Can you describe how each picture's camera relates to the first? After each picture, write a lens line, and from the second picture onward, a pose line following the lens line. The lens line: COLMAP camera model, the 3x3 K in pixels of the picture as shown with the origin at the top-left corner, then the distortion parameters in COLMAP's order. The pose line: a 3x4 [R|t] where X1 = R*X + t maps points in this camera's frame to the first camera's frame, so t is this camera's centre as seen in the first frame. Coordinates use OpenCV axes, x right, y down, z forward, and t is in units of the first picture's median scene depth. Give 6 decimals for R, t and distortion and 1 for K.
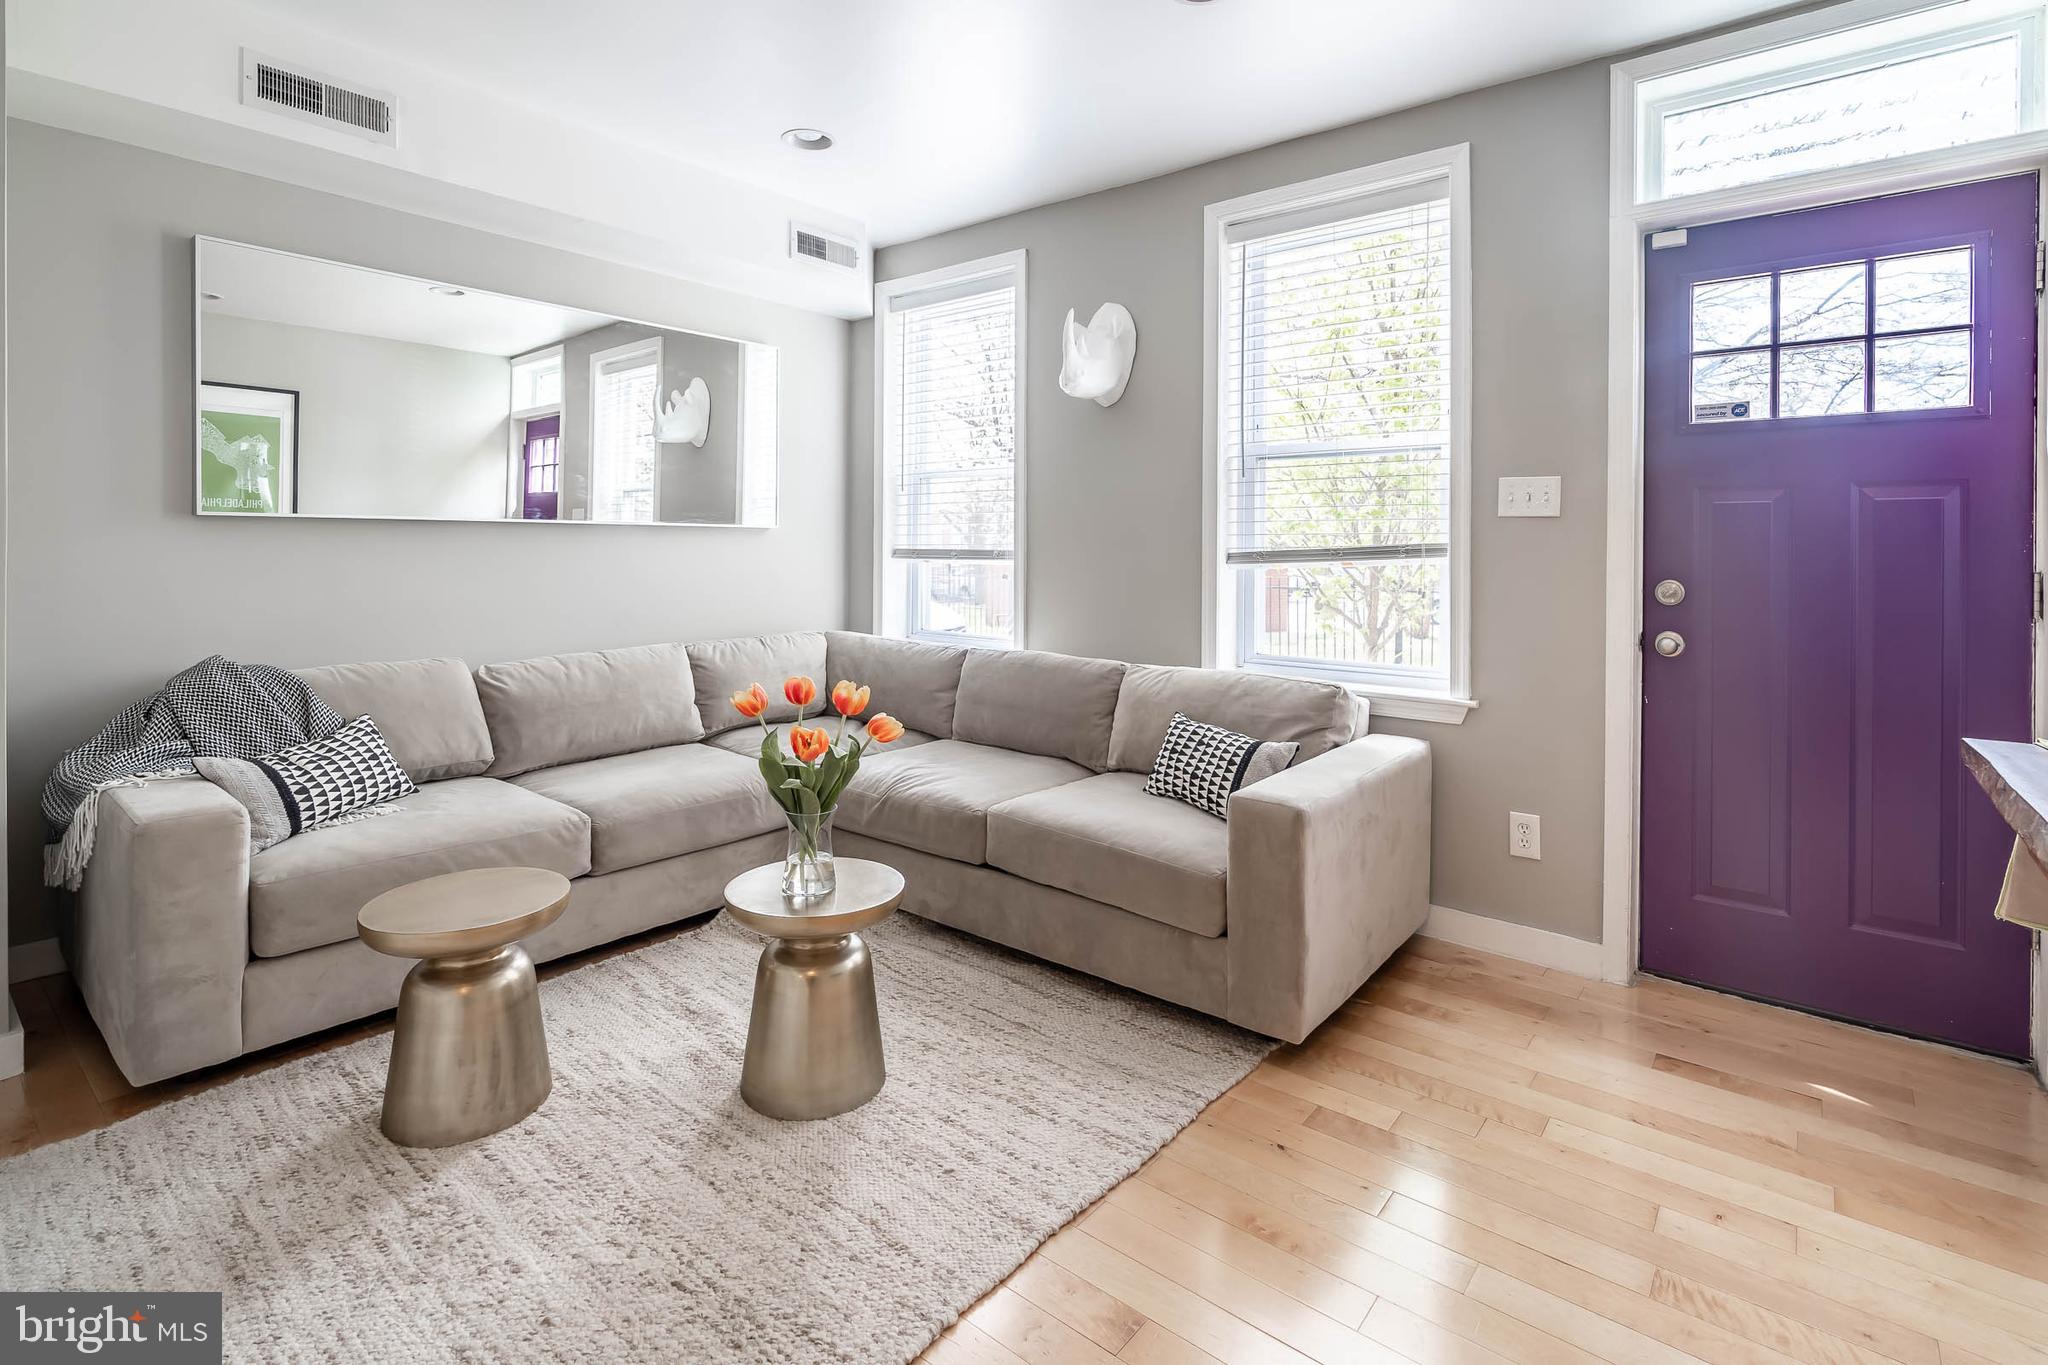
lens RADIAL K [[978.7, 0, 1015.4], [0, 978.7, 552.9], [0, 0, 1]] dist [0.000414, 0.000346]
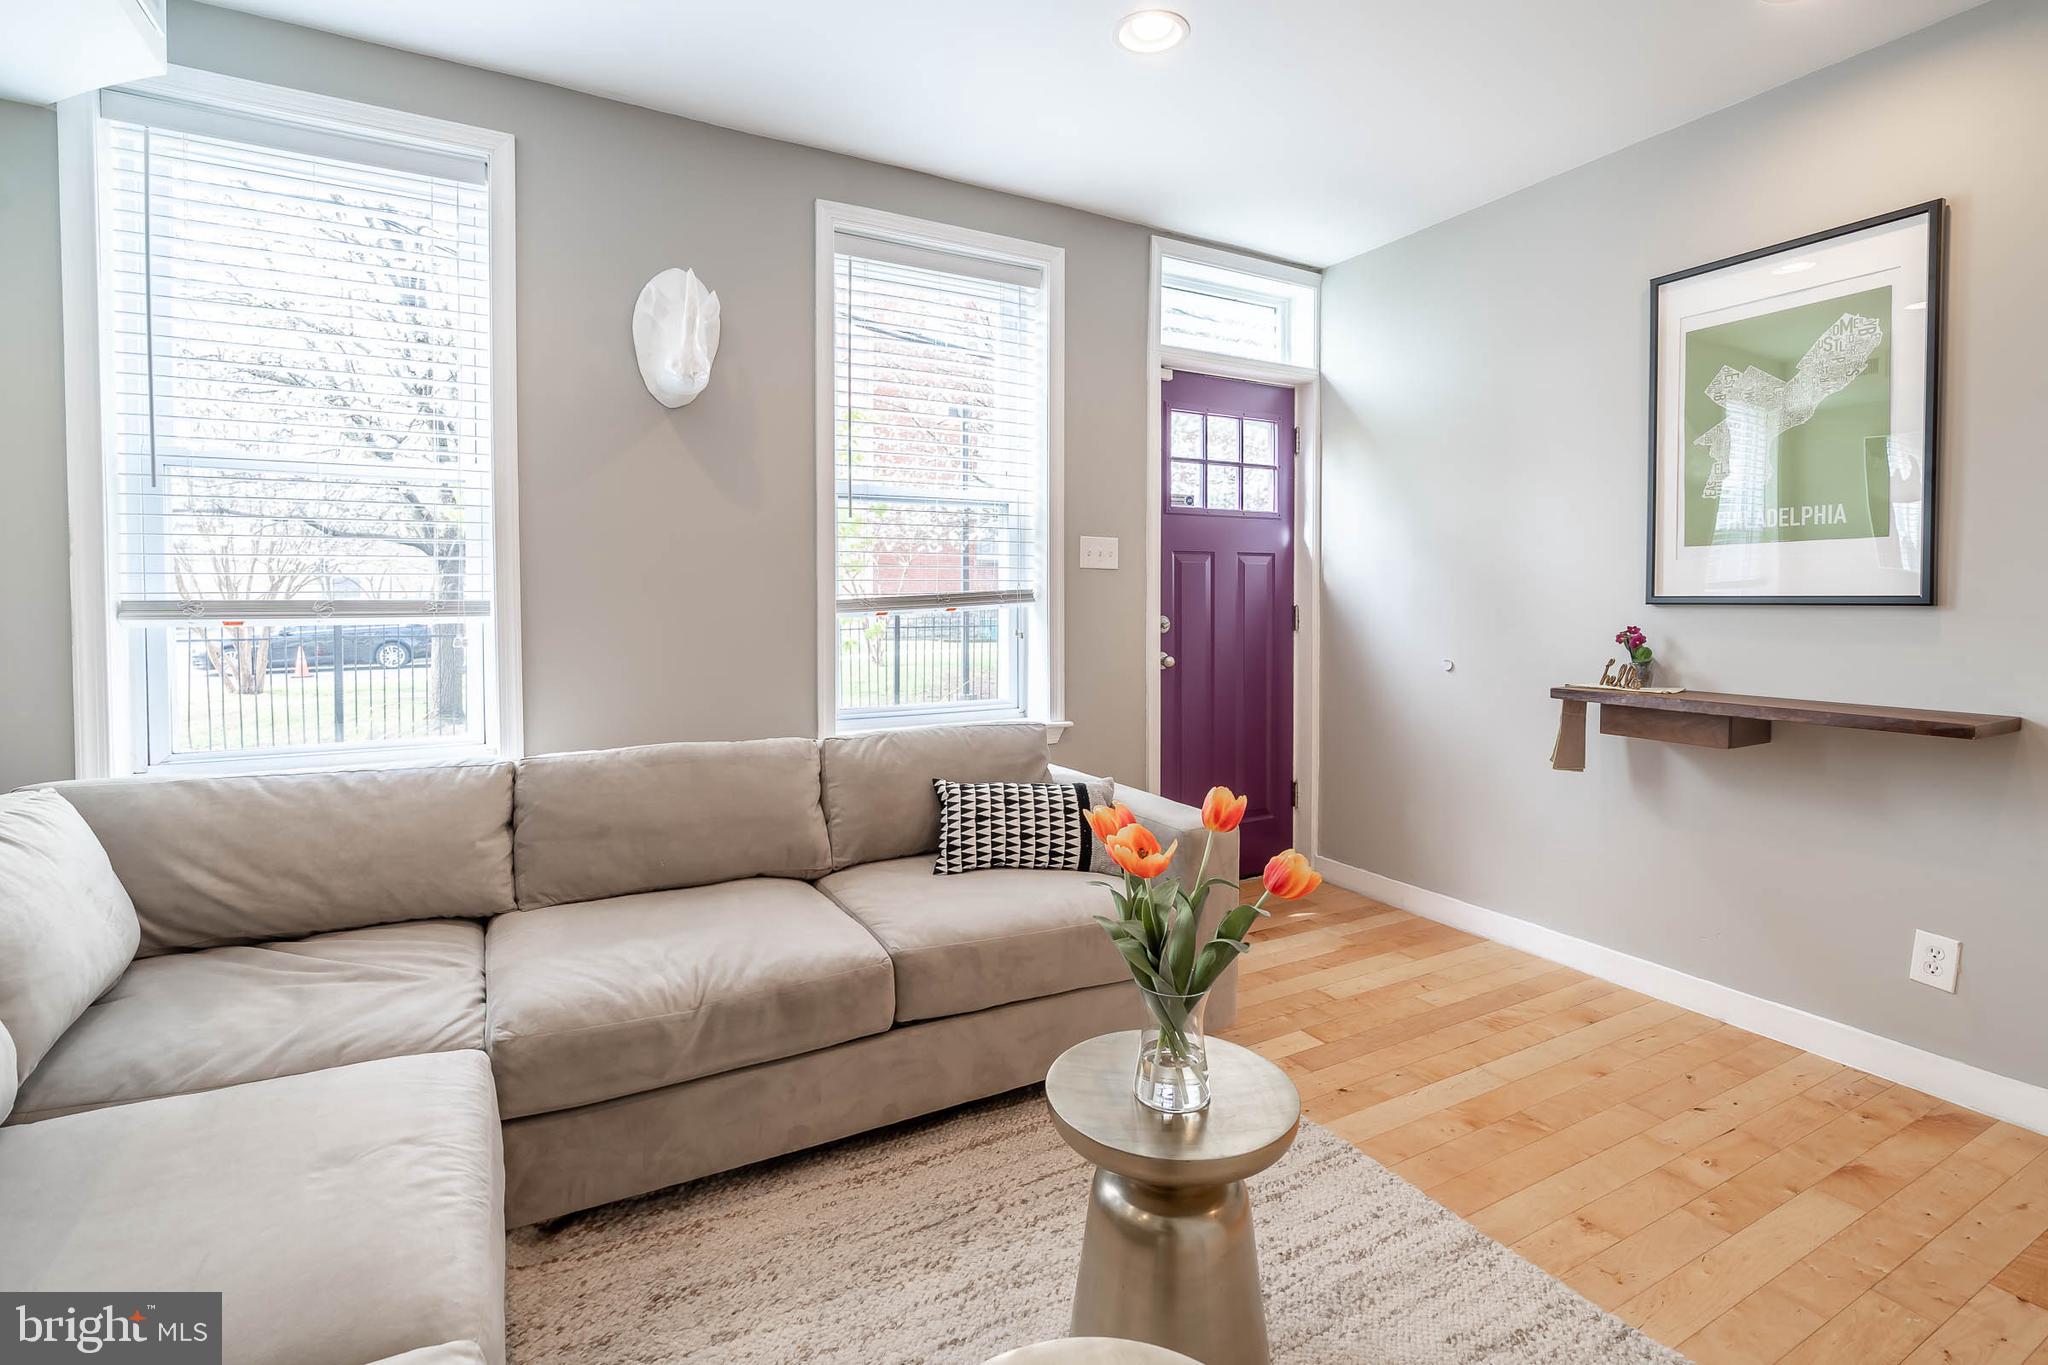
lens RADIAL K [[959.1, 0, 1014.9], [0, 959.1, 617.8], [0, 0, 1]] dist [-0.000352, -0.000265]
pose [[0.368001, -0.027743, 0.929411, -0.684779], [0.008648, 0.999614, 0.026415, -0.007719], [-0.929785, -0.001683, 0.368099, 0.669968]]
